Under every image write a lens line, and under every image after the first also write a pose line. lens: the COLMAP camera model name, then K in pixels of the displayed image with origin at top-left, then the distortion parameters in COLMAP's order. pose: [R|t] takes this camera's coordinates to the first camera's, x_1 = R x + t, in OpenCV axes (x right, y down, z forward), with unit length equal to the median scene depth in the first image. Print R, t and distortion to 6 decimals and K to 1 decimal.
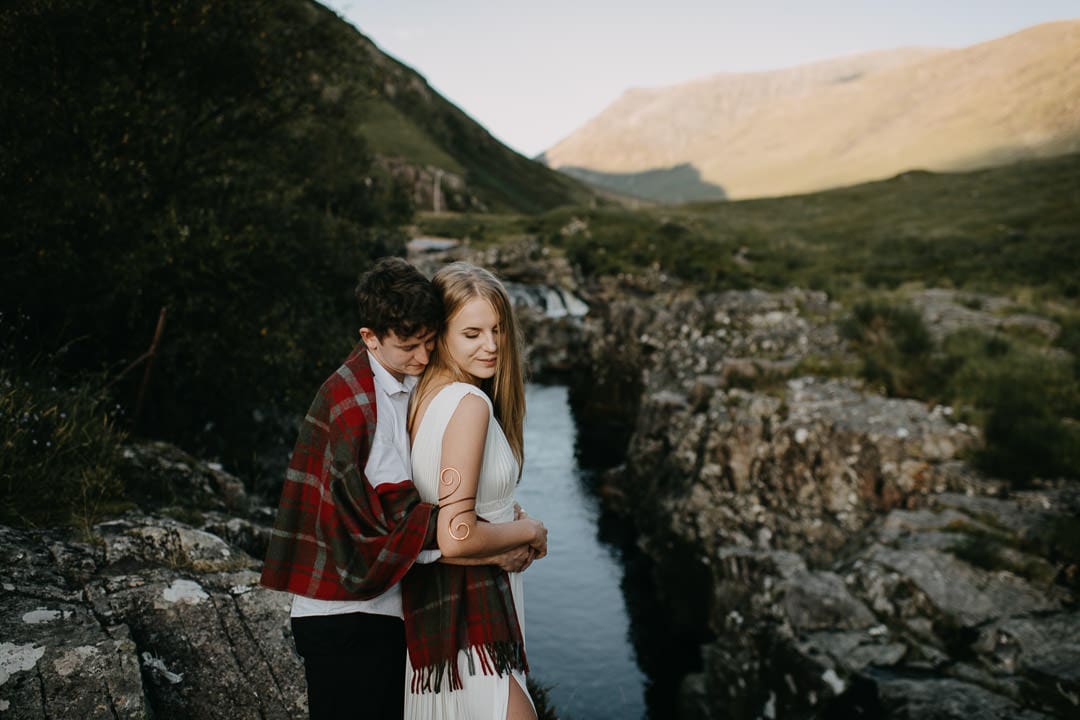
lens RADIAL K [[1089.1, 0, 547.5], [0, 1089.1, 362.2], [0, 0, 1]] dist [-0.012278, 0.019968]
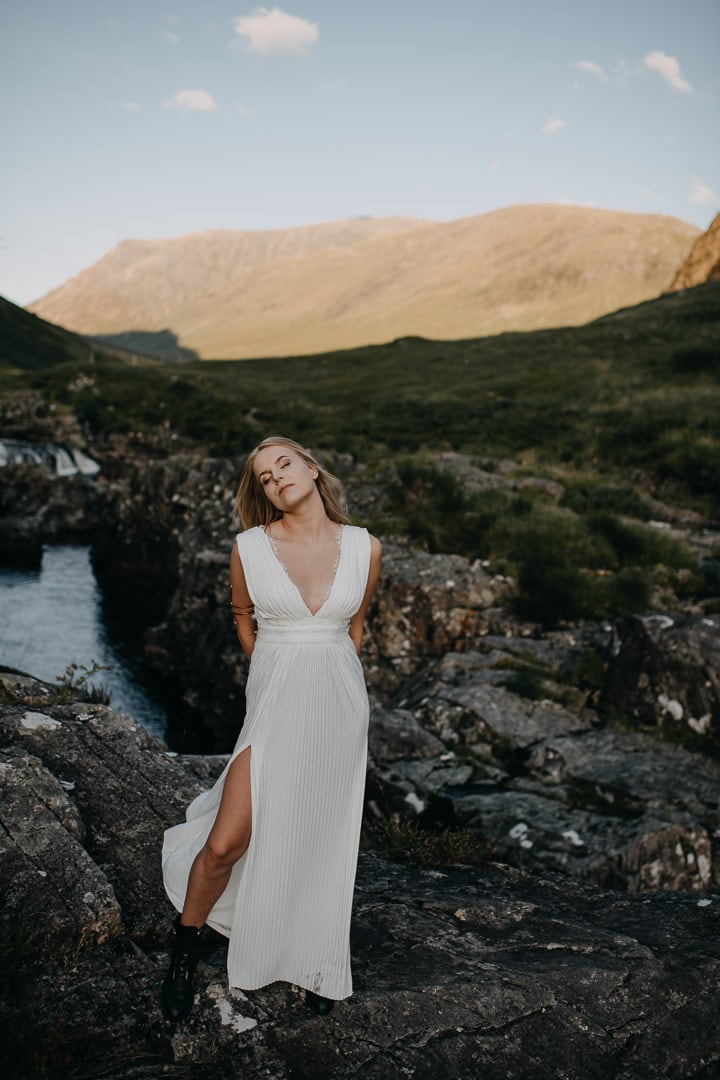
lens RADIAL K [[1100.4, 0, 360.0], [0, 1100.4, 540.0], [0, 0, 1]] dist [-0.092875, 0.012150]
pose [[0.960017, -0.011306, 0.279712, -0.069363], [0.006458, 0.999813, 0.018247, -0.000982], [-0.279866, -0.015711, 0.959911, -0.048840]]
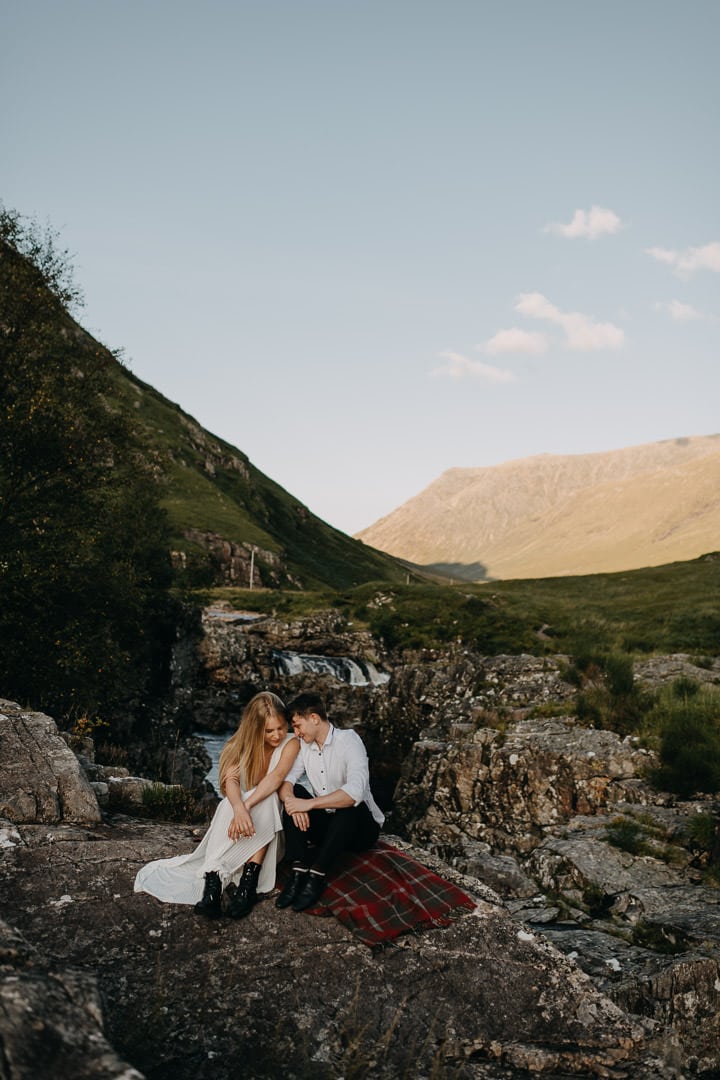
lens RADIAL K [[1109.0, 0, 360.0], [0, 1109.0, 540.0], [0, 0, 1]] dist [-0.007893, 0.013731]
pose [[0.999851, 0.016374, -0.005472, 0.068070], [-0.017095, 0.983255, -0.181432, 0.052815], [0.002410, 0.181499, 0.983388, -0.212373]]
